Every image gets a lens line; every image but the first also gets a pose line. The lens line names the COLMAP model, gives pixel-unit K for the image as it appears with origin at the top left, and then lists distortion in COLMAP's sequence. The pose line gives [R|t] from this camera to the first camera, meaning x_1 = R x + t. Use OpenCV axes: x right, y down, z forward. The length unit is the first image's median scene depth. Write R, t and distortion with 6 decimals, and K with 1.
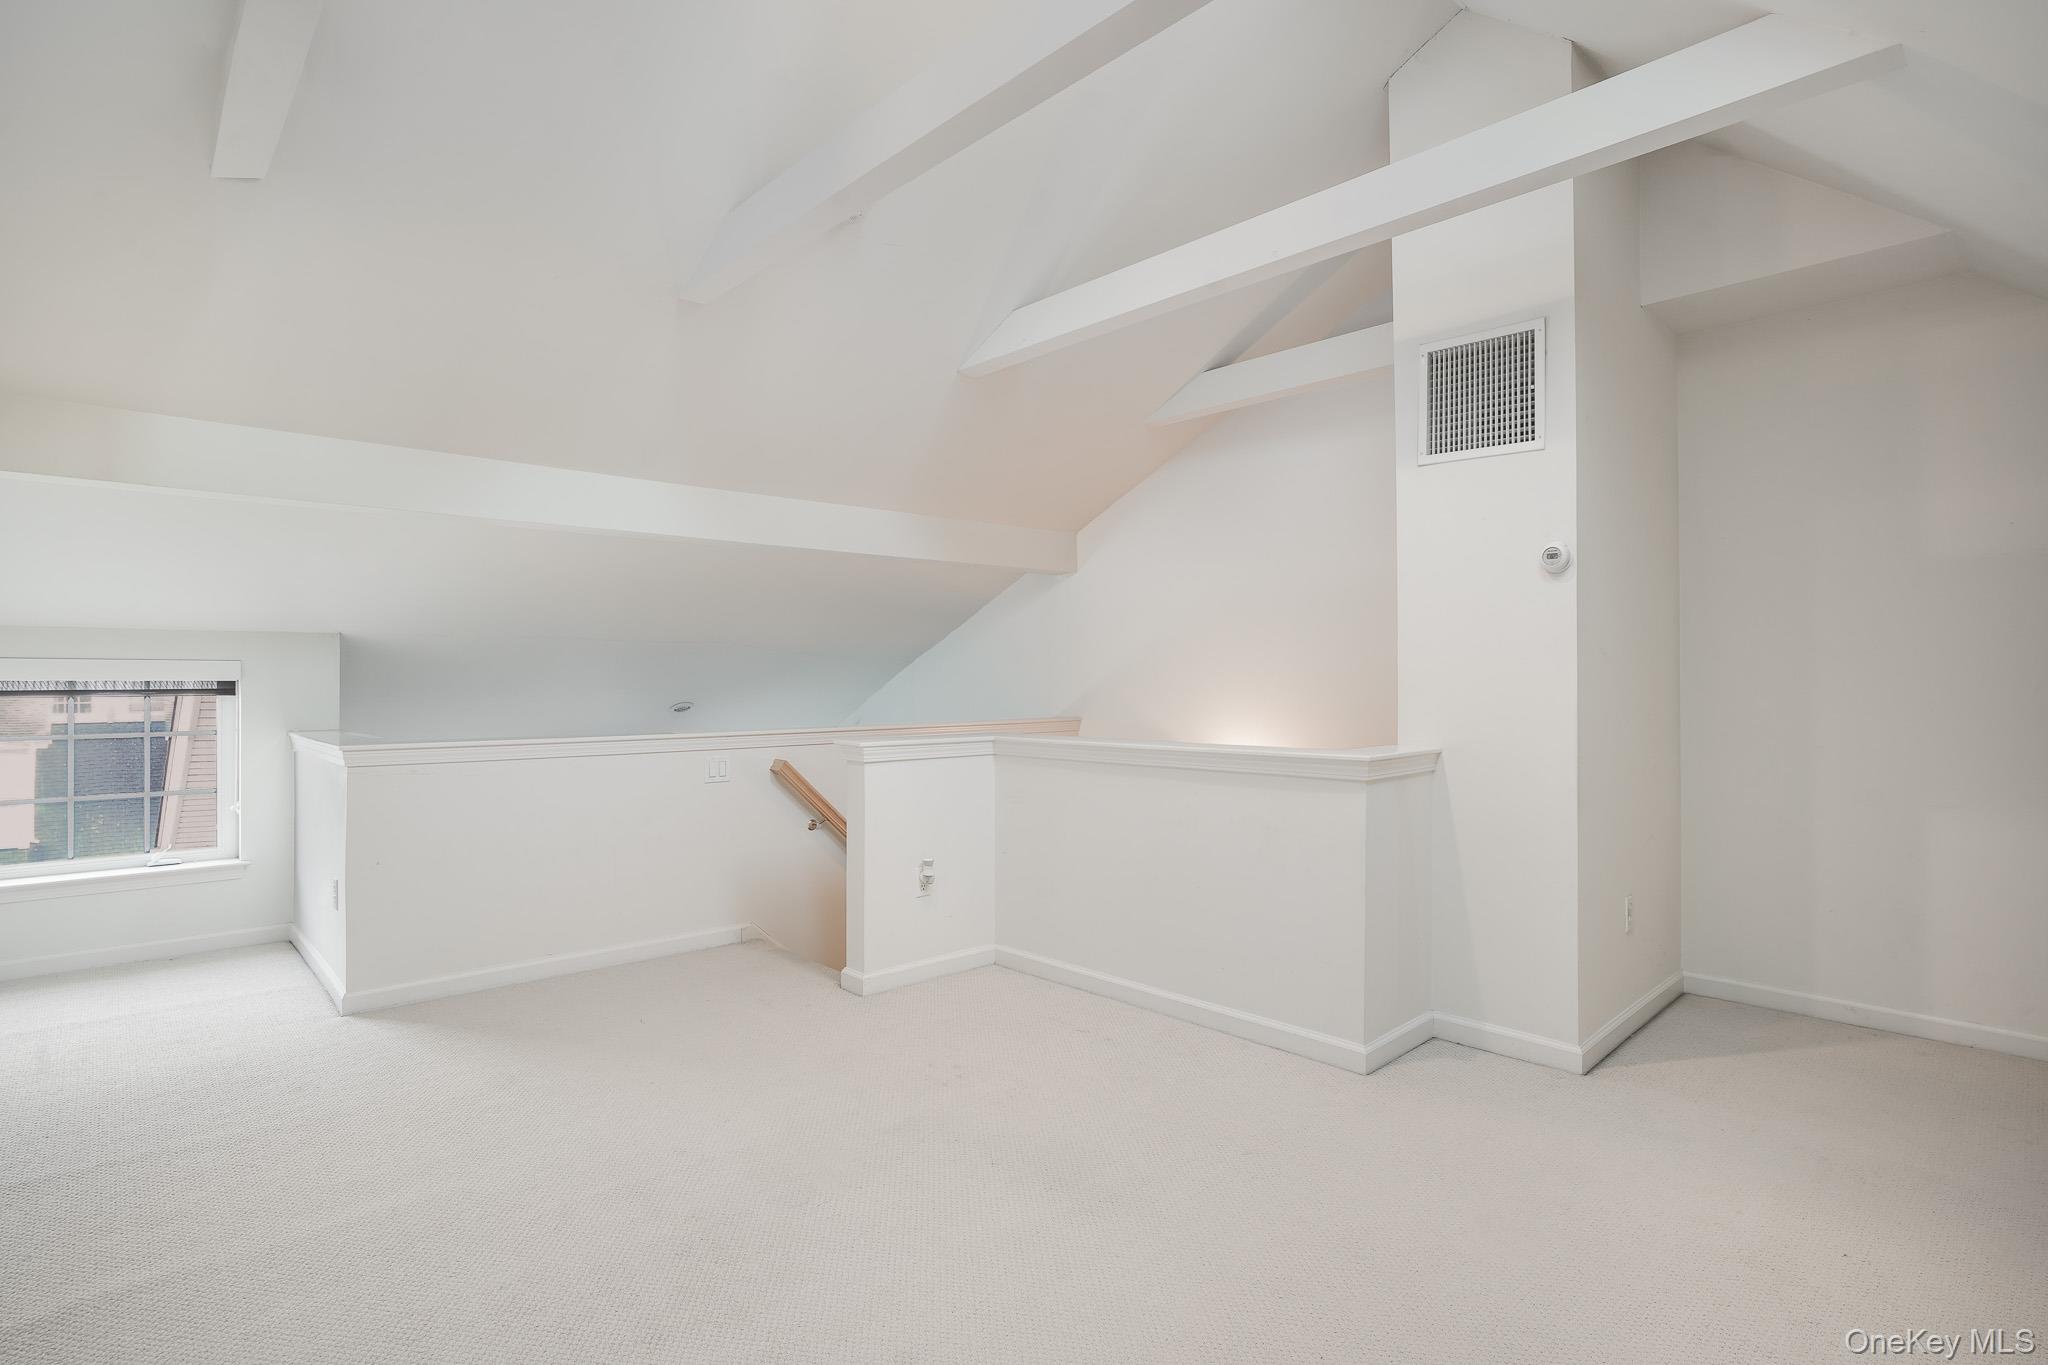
lens RADIAL K [[1011.0, 0, 1021.4], [0, 1011.0, 668.3], [0, 0, 1]] dist [-0.045748, 0.023550]
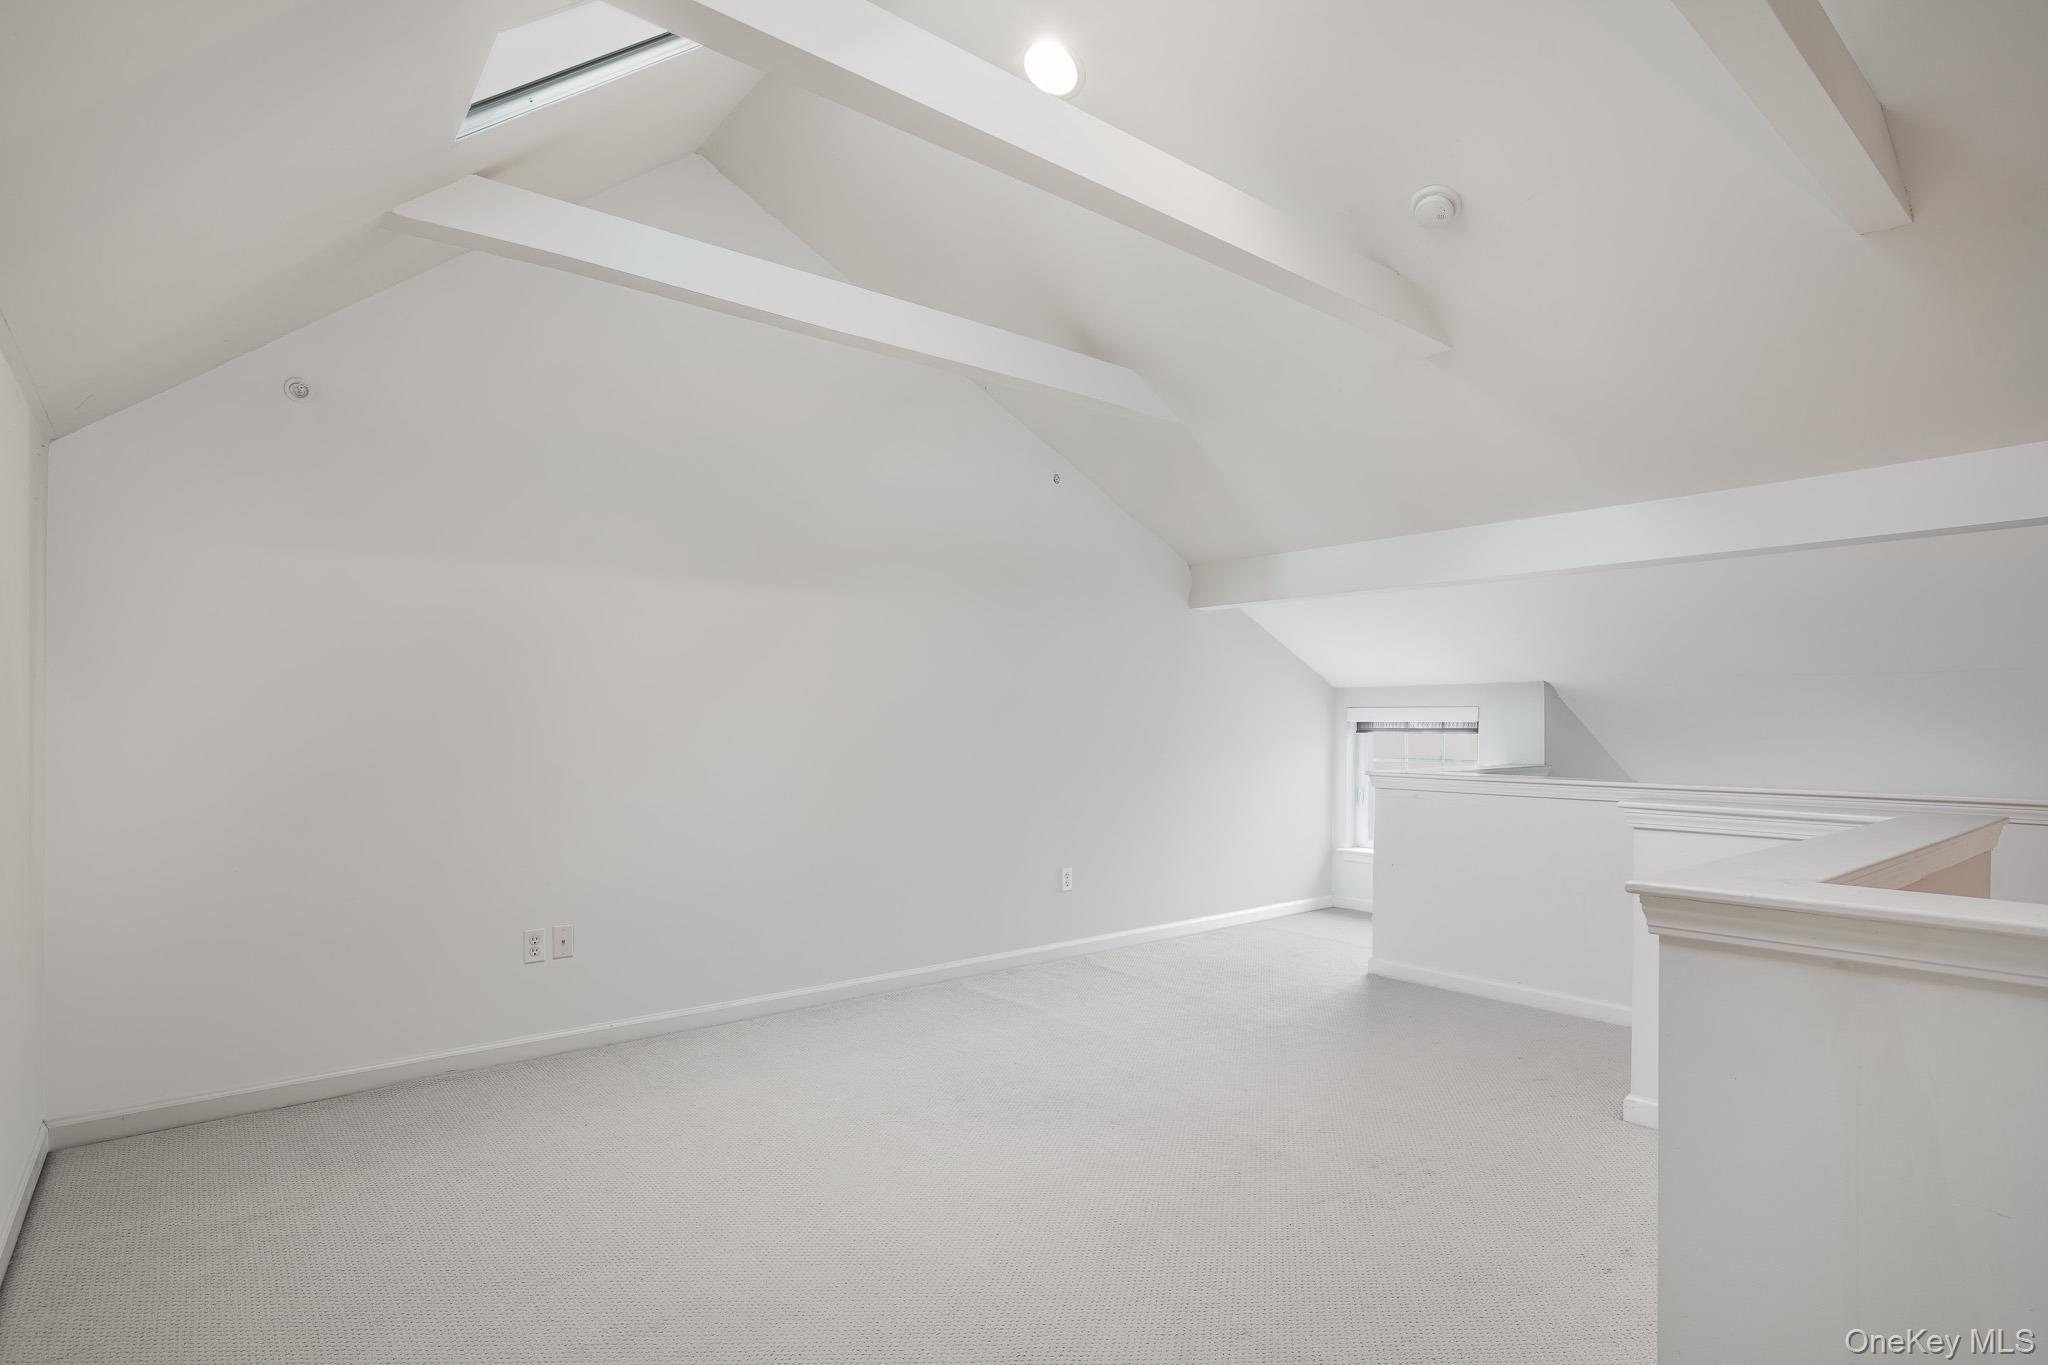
lens RADIAL K [[1011.0, 0, 1021.4], [0, 1011.0, 668.3], [0, 0, 1]] dist [-0.045748, 0.023550]
pose [[-0.064948, -0.050753, -0.996597, 0.565608], [0.003421, 0.998689, -0.051082, 0.007264], [0.997883, -0.006727, -0.064689, 0.499350]]
